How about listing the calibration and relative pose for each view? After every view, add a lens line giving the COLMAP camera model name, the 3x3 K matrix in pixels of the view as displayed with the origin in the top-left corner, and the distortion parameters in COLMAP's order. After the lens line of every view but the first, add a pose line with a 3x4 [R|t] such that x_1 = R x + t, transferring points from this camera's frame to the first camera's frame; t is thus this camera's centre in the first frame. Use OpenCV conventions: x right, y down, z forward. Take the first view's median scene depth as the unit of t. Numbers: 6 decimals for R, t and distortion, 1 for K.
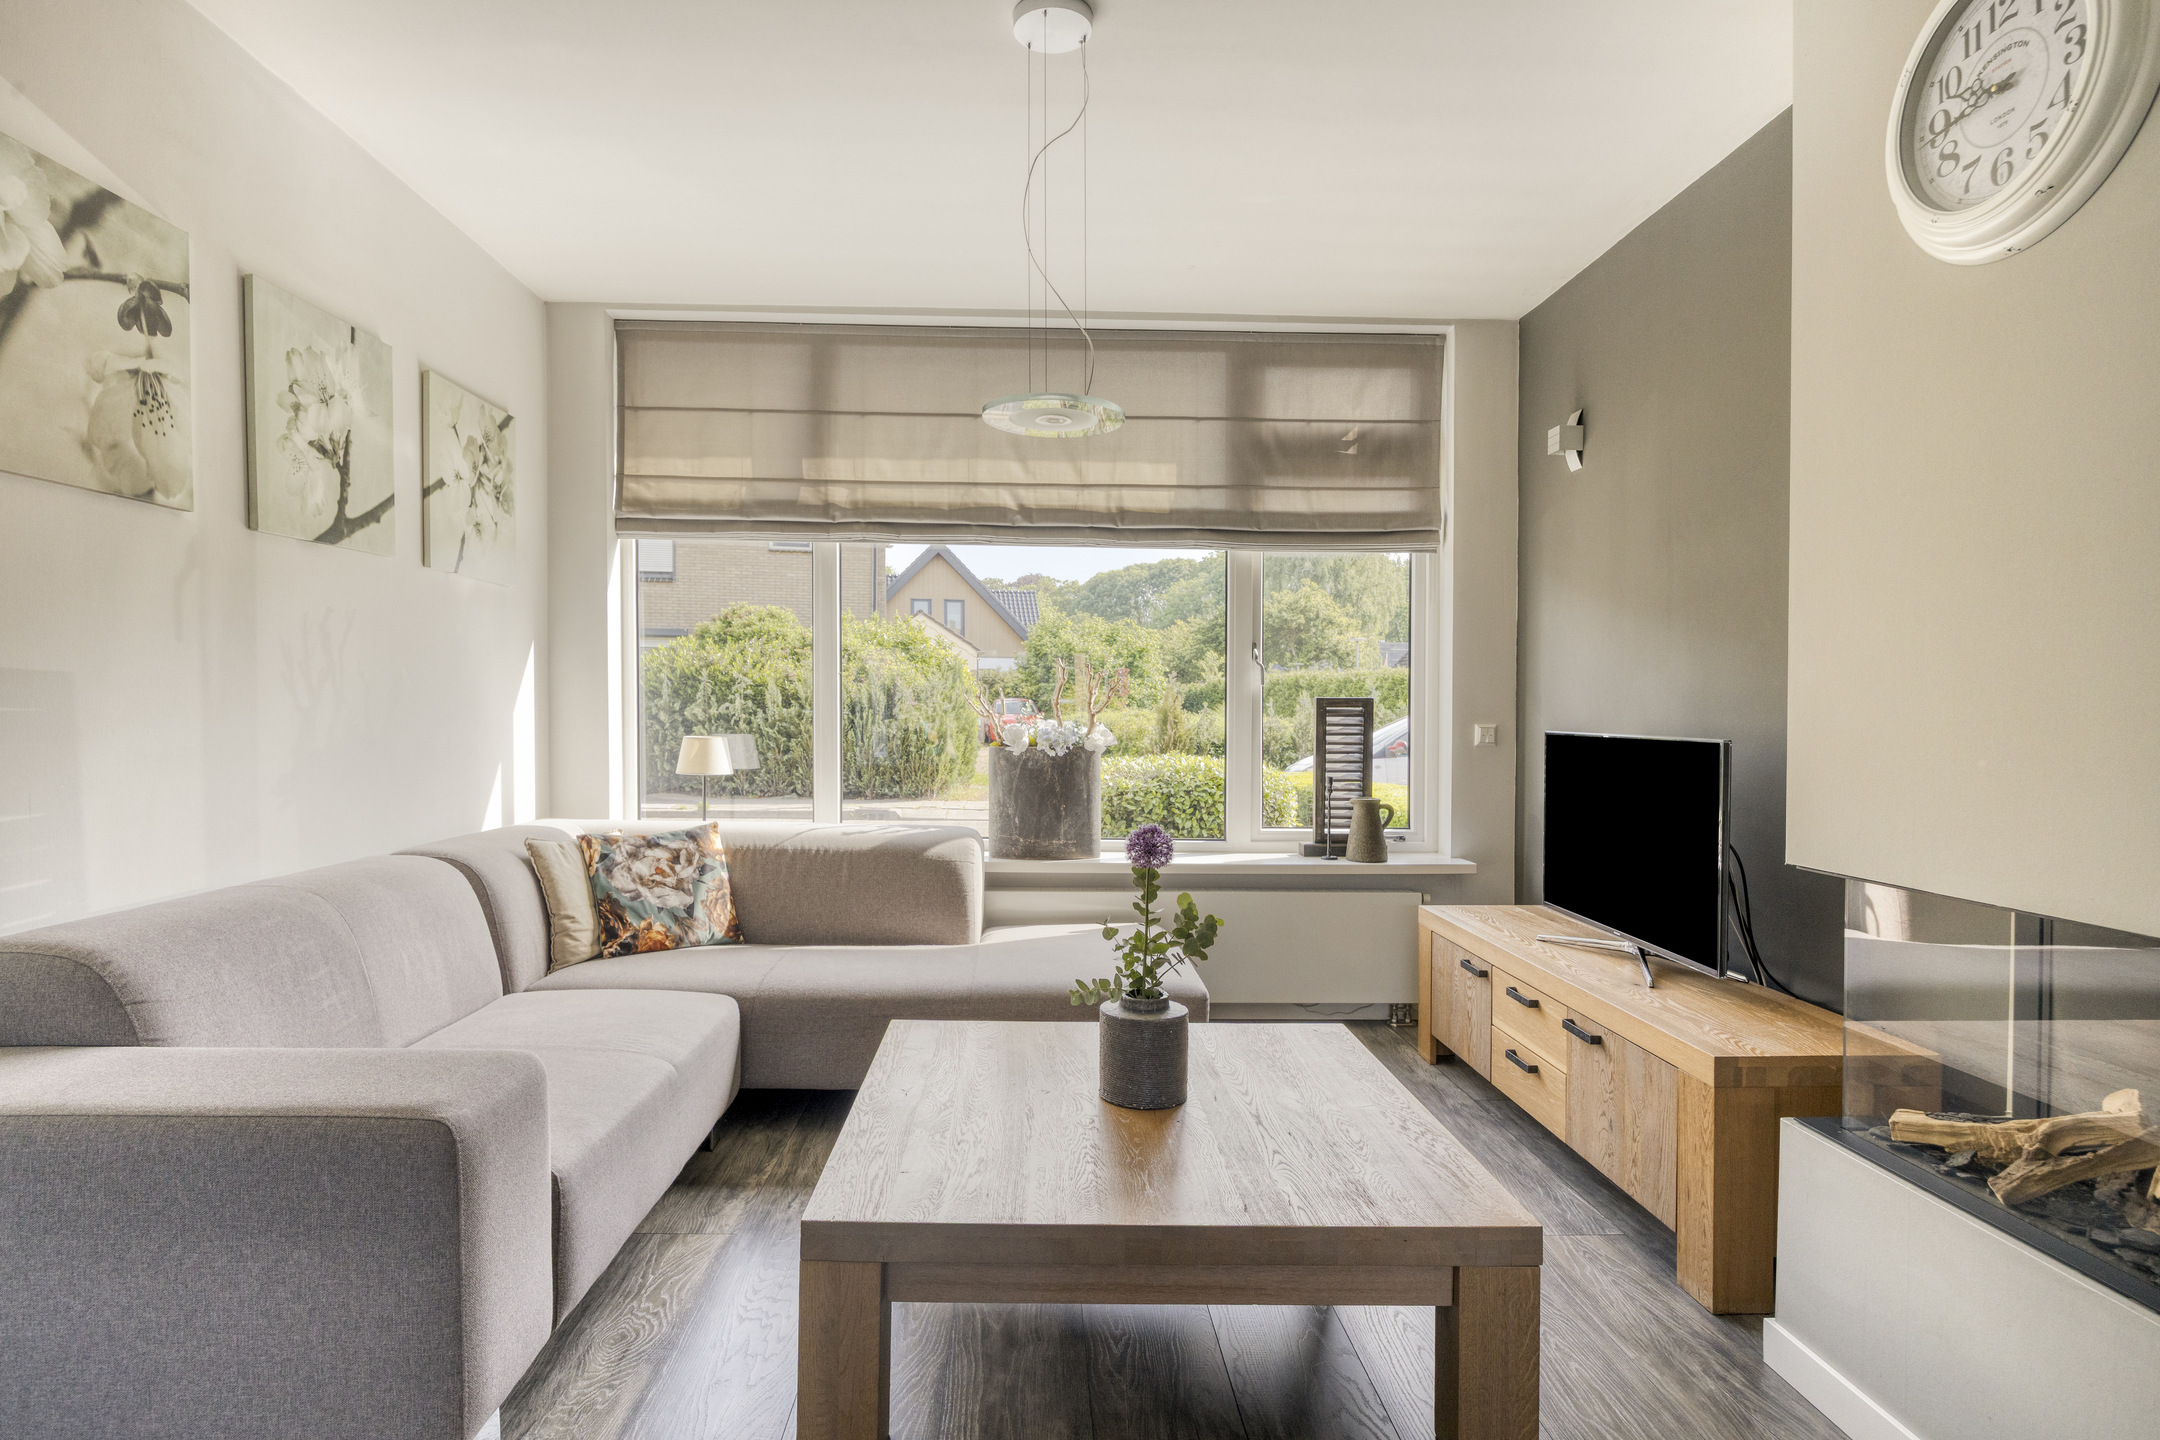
lens RADIAL K [[1165.6, 0, 1044.3], [0, 1165.6, 730.4], [0, 0, 1]] dist [-0.008606, -0.001408]
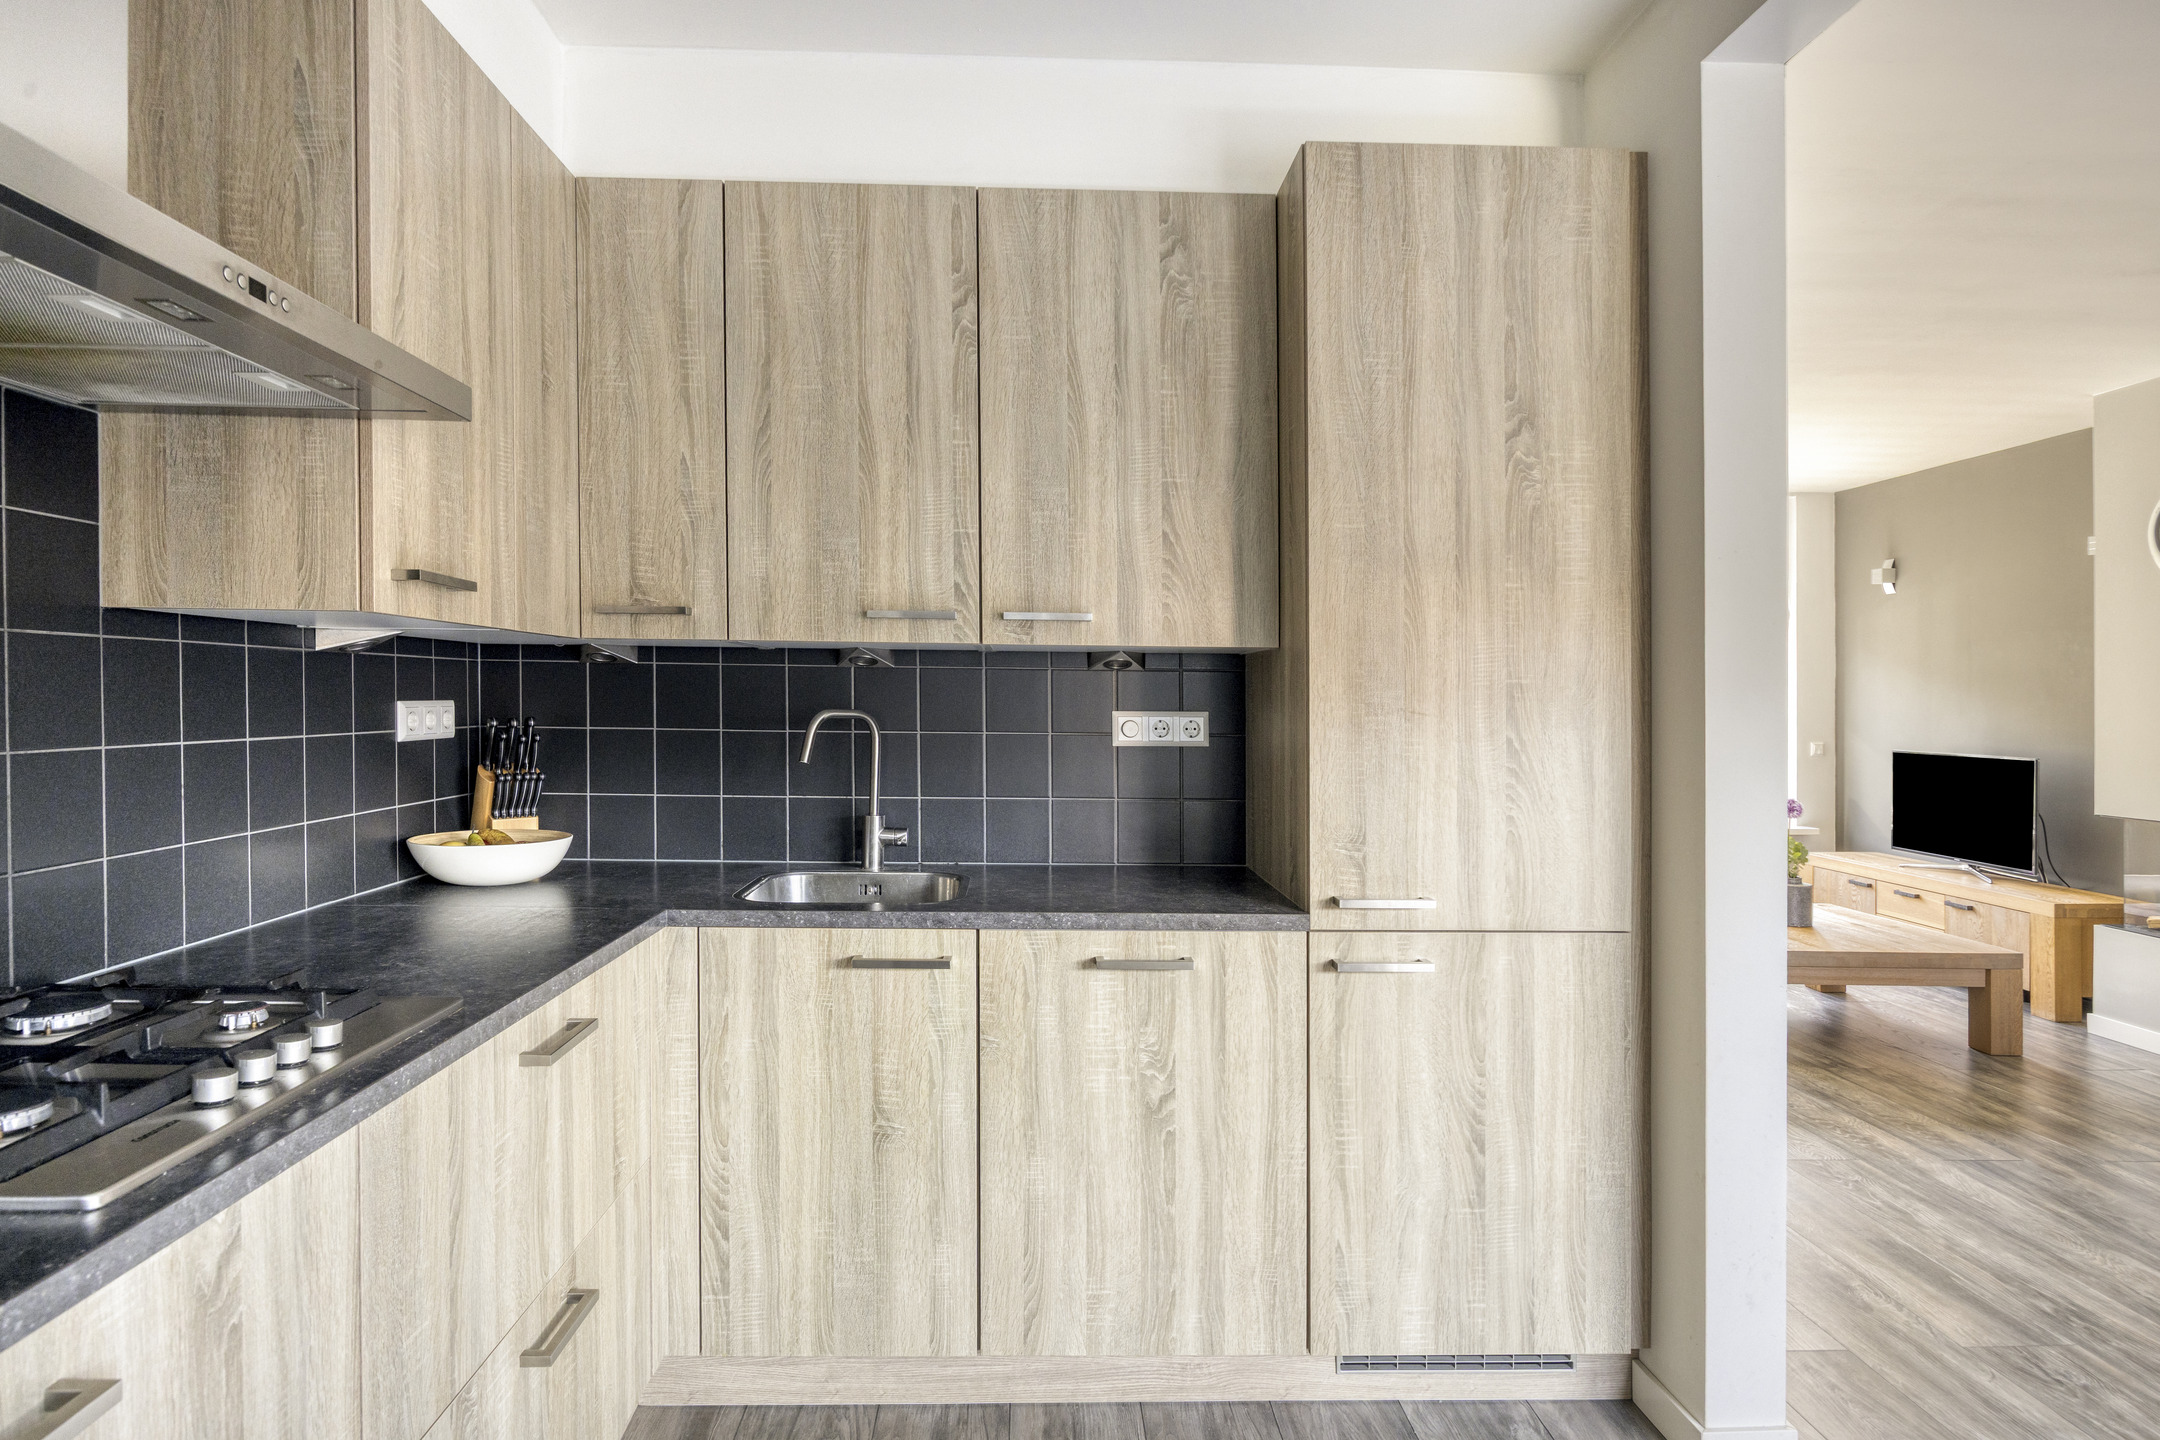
lens RADIAL K [[1196.6, 0, 1052.2], [0, 1196.6, 702.7], [0, 0, 1]] dist [-0.006473, -0.001542]
pose [[0.999908, 0.003542, 0.013064, -0.726719], [-0.003329, 0.999862, -0.016291, -0.031145], [-0.013119, 0.016246, 0.999782, -0.663846]]
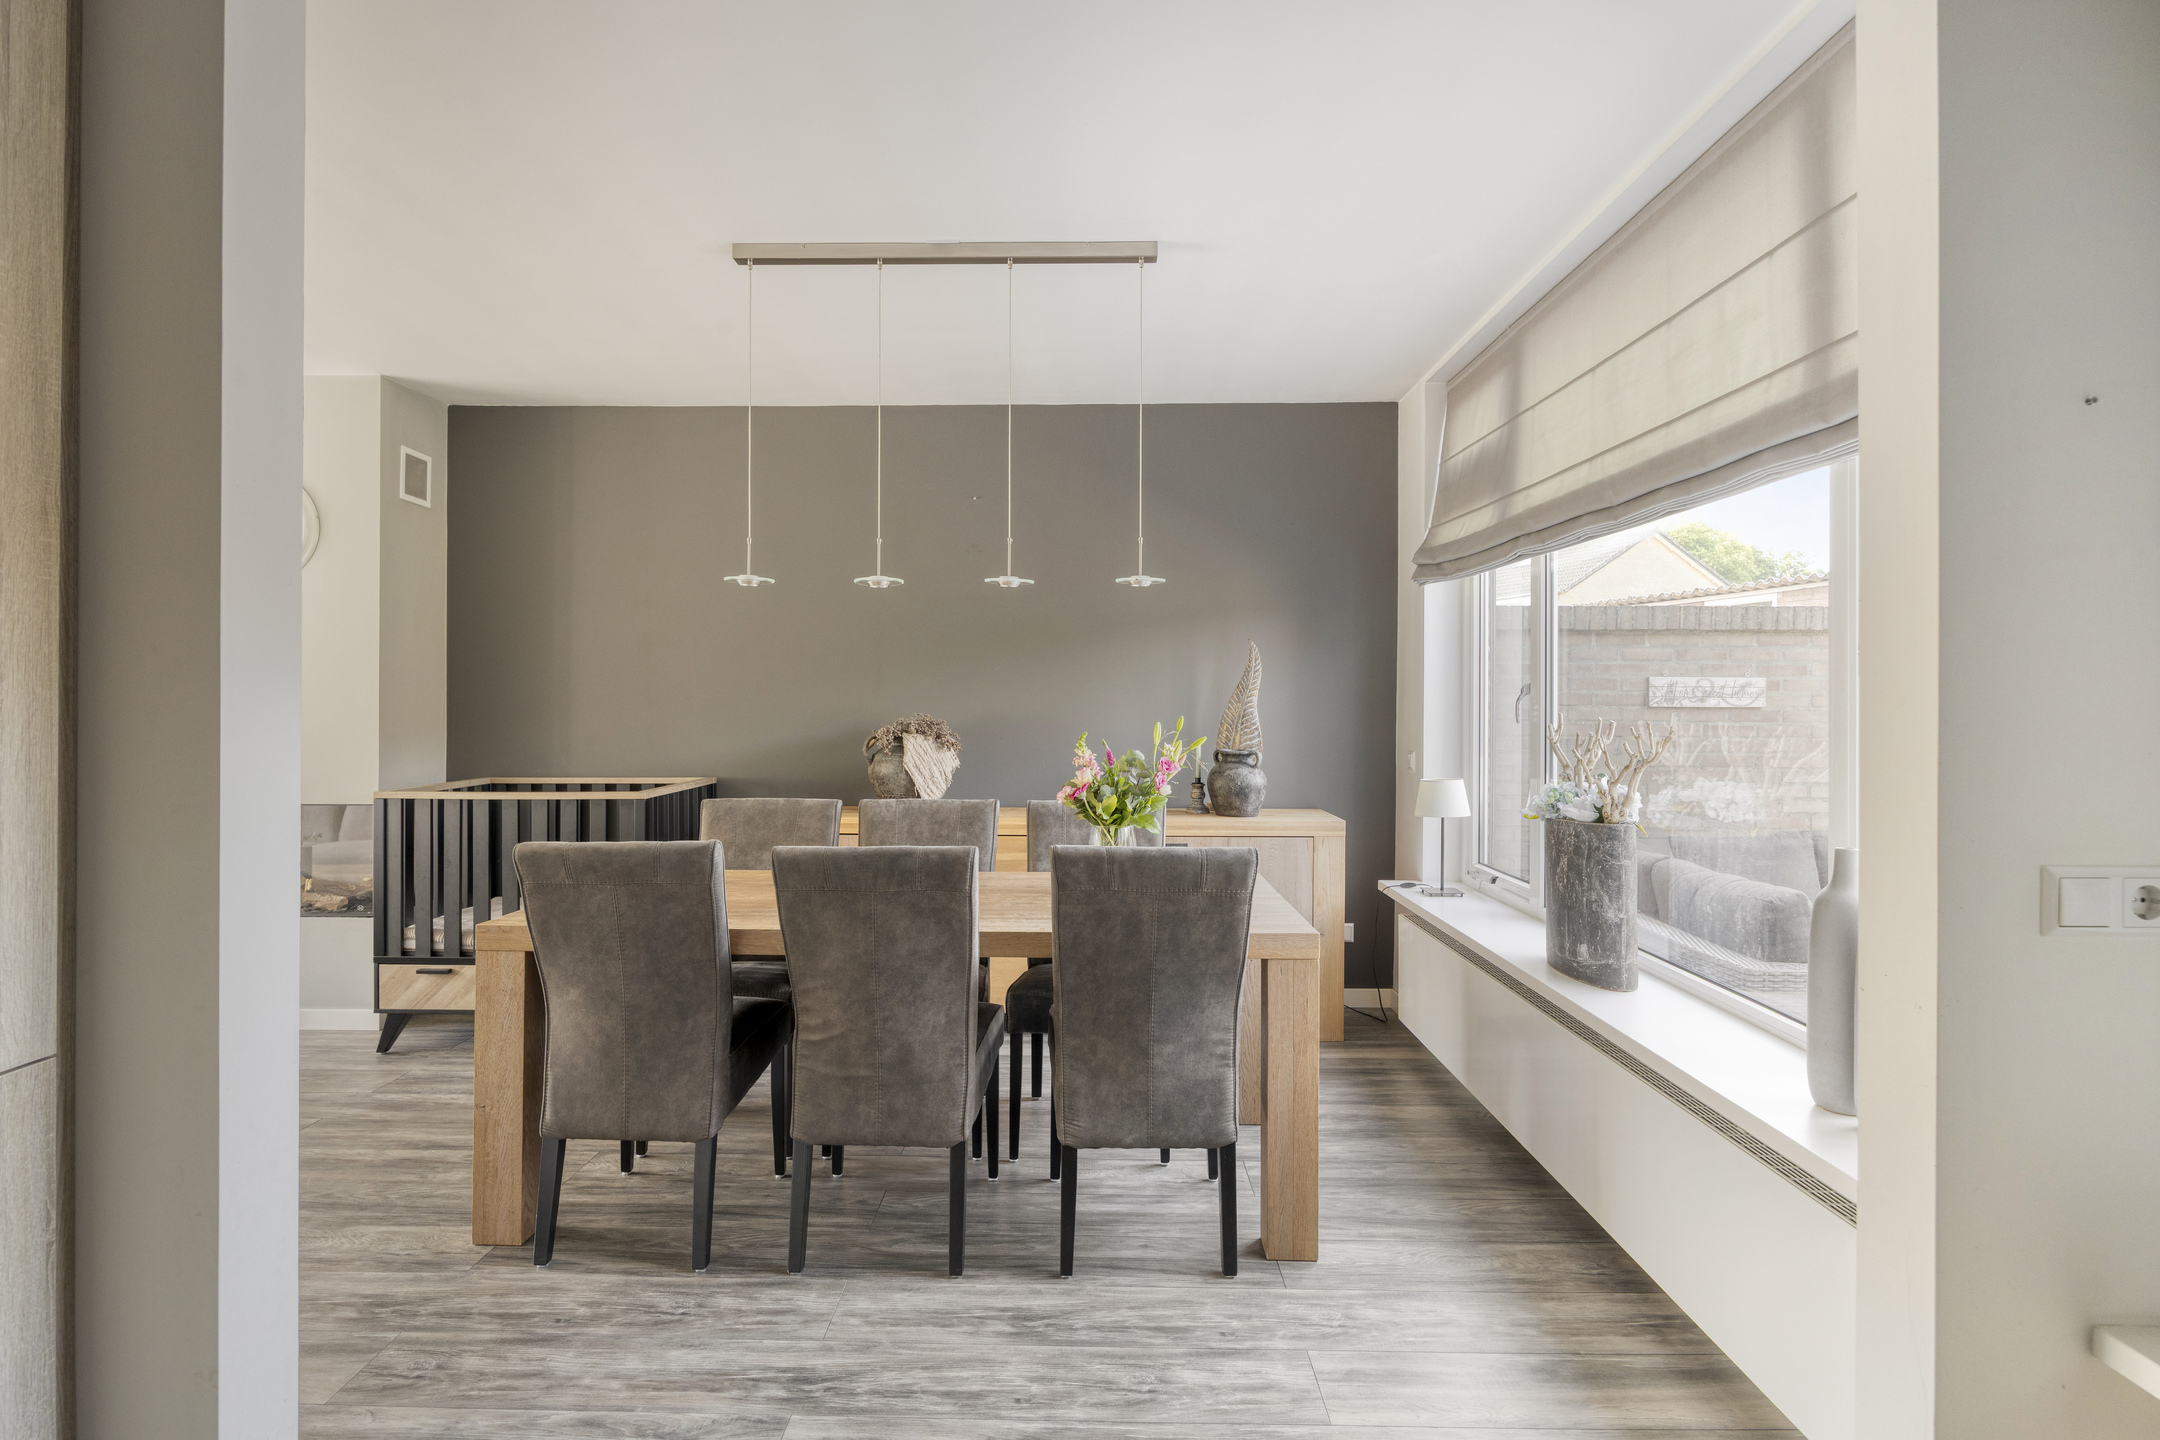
lens RADIAL K [[1163.7, 0, 1081.3], [0, 1163.7, 680.5], [0, 0, 1]] dist [-0.006202, -0.000887]
pose [[0.029803, 0.010497, 0.999501, -0.775895], [0.017318, 0.999789, -0.011017, -0.034605], [-0.999406, 0.017638, 0.029614, -0.438502]]
